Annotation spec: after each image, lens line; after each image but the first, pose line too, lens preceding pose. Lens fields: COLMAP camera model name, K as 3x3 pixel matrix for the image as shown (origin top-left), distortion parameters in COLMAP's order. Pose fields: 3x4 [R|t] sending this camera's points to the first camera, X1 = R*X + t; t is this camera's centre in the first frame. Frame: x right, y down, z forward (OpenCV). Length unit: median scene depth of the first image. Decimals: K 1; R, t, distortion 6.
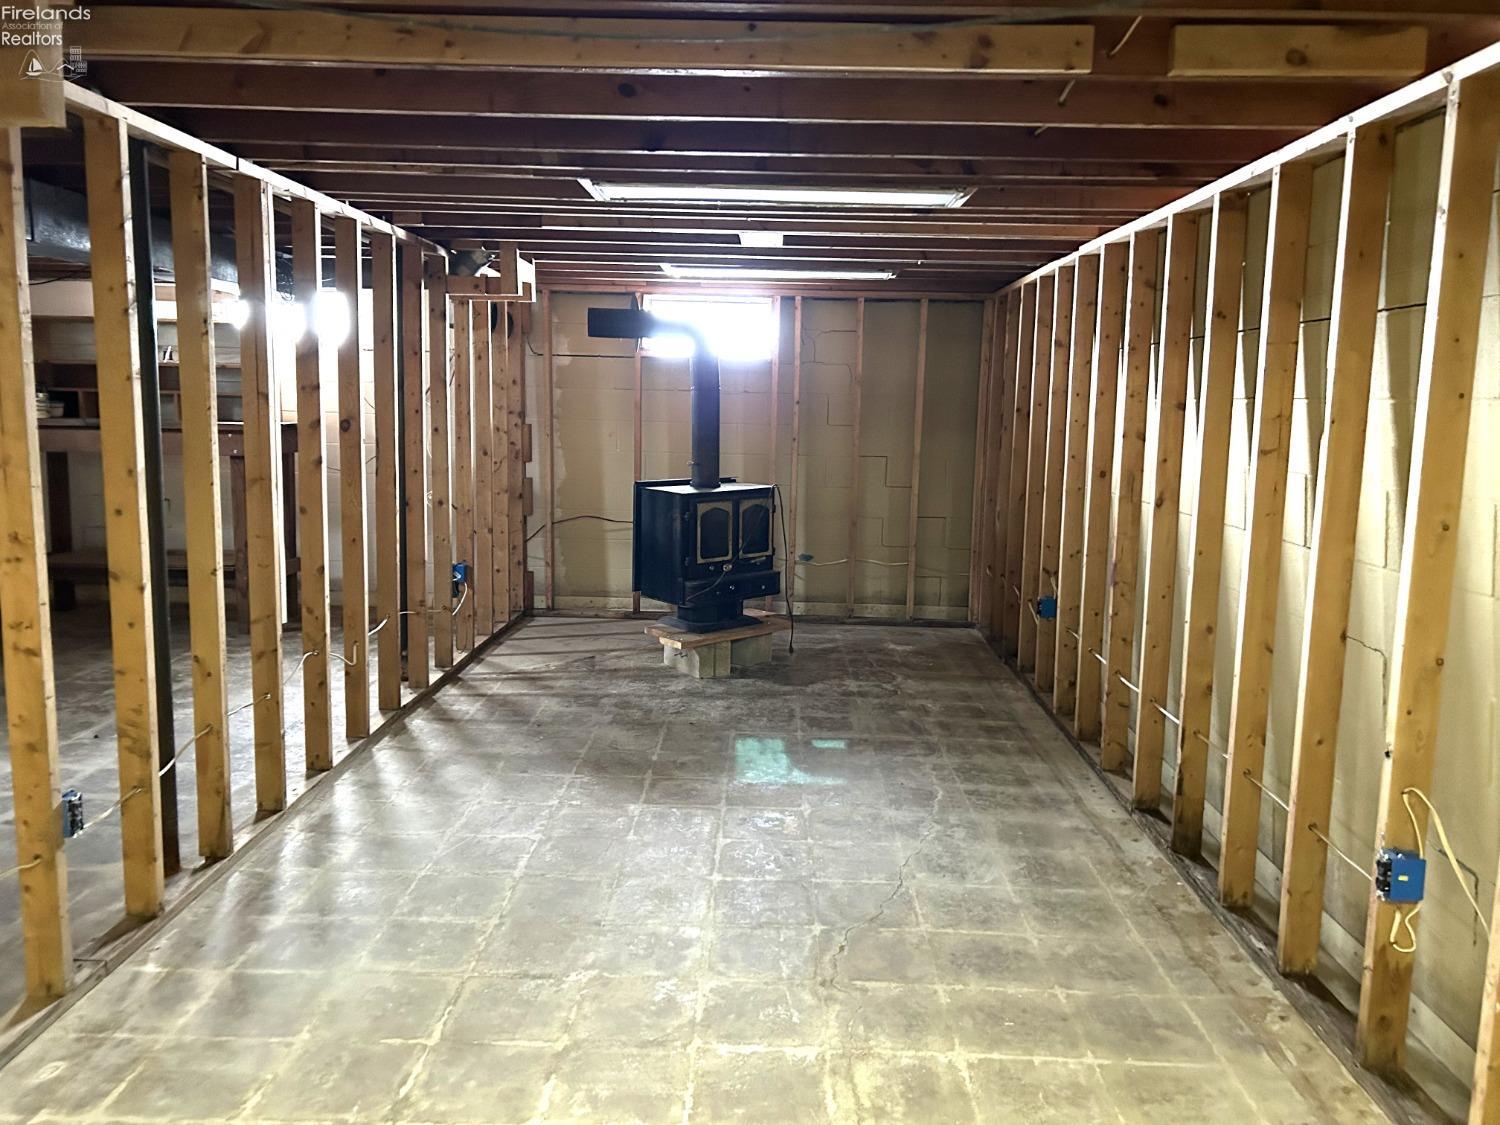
lens RADIAL K [[1136.8, 0, 750.6], [0, 1136.8, 565.8], [0, 0, 1]] dist [0.058819, -0.057306]
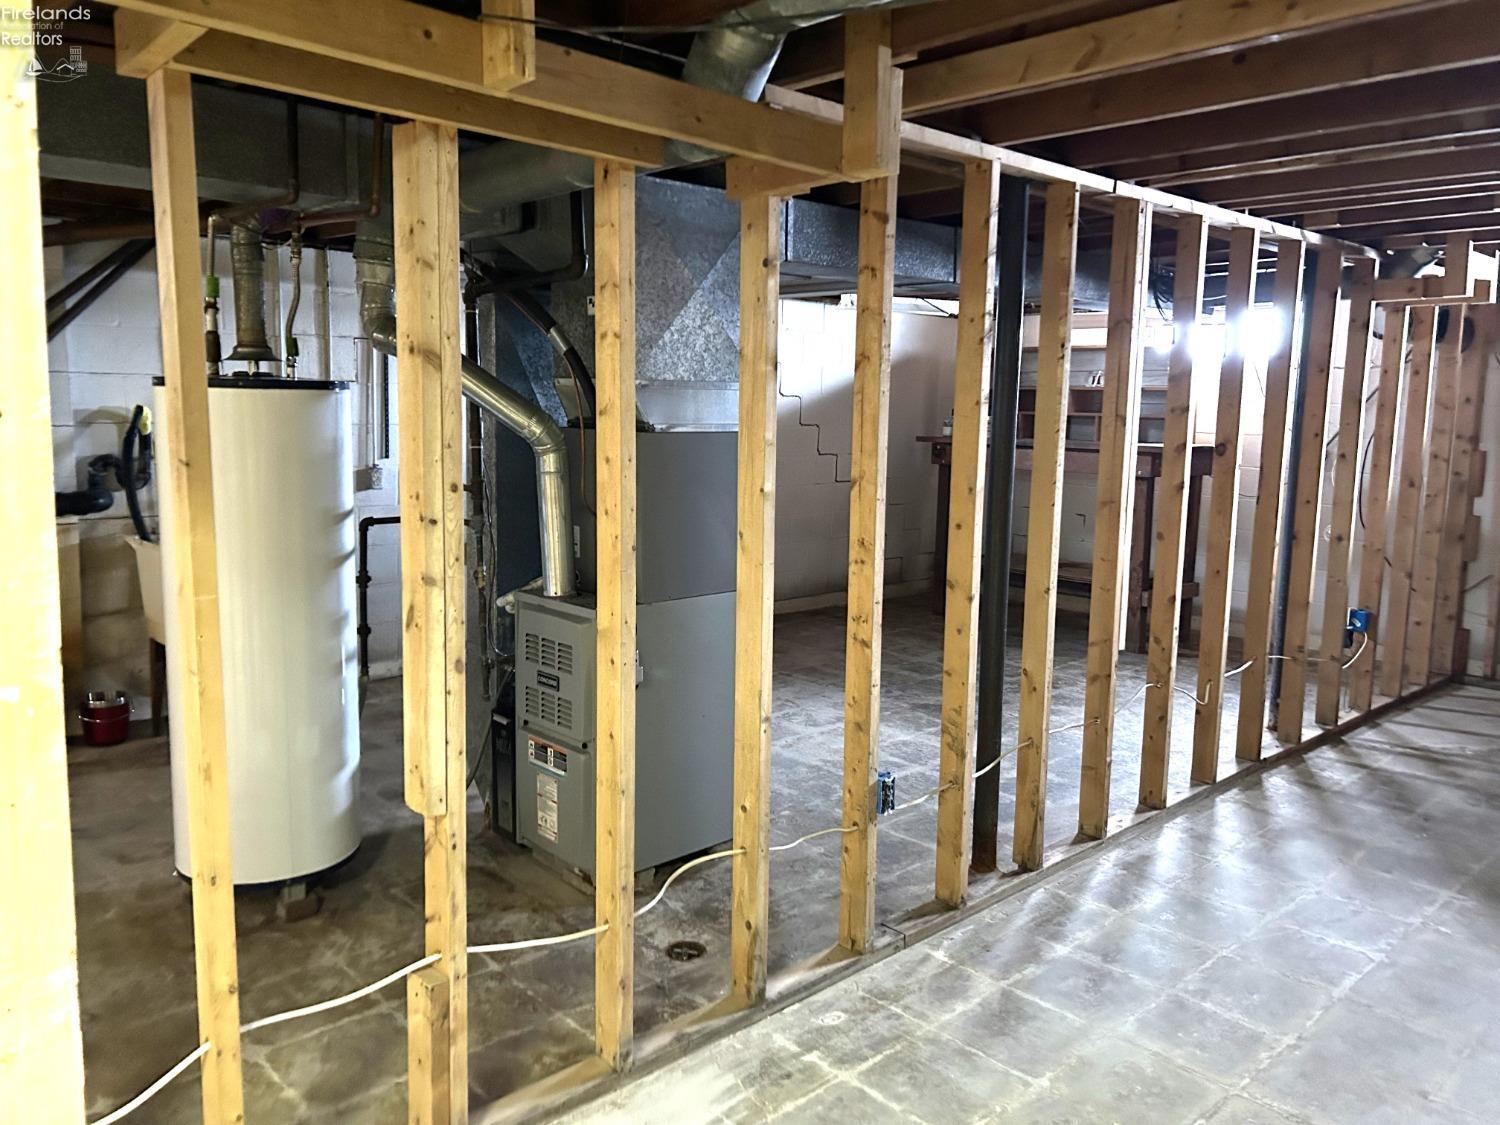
lens RADIAL K [[1136.8, 0, 757.4], [0, 1136.8, 554.2], [0, 0, 1]] dist [0.058819, -0.057306]
pose [[0.701757, 0.088468, -0.706903, 0.063066], [-0.108551, 0.993952, 0.016631, -0.014715], [0.704098, 0.065064, 0.707115, 0.093474]]
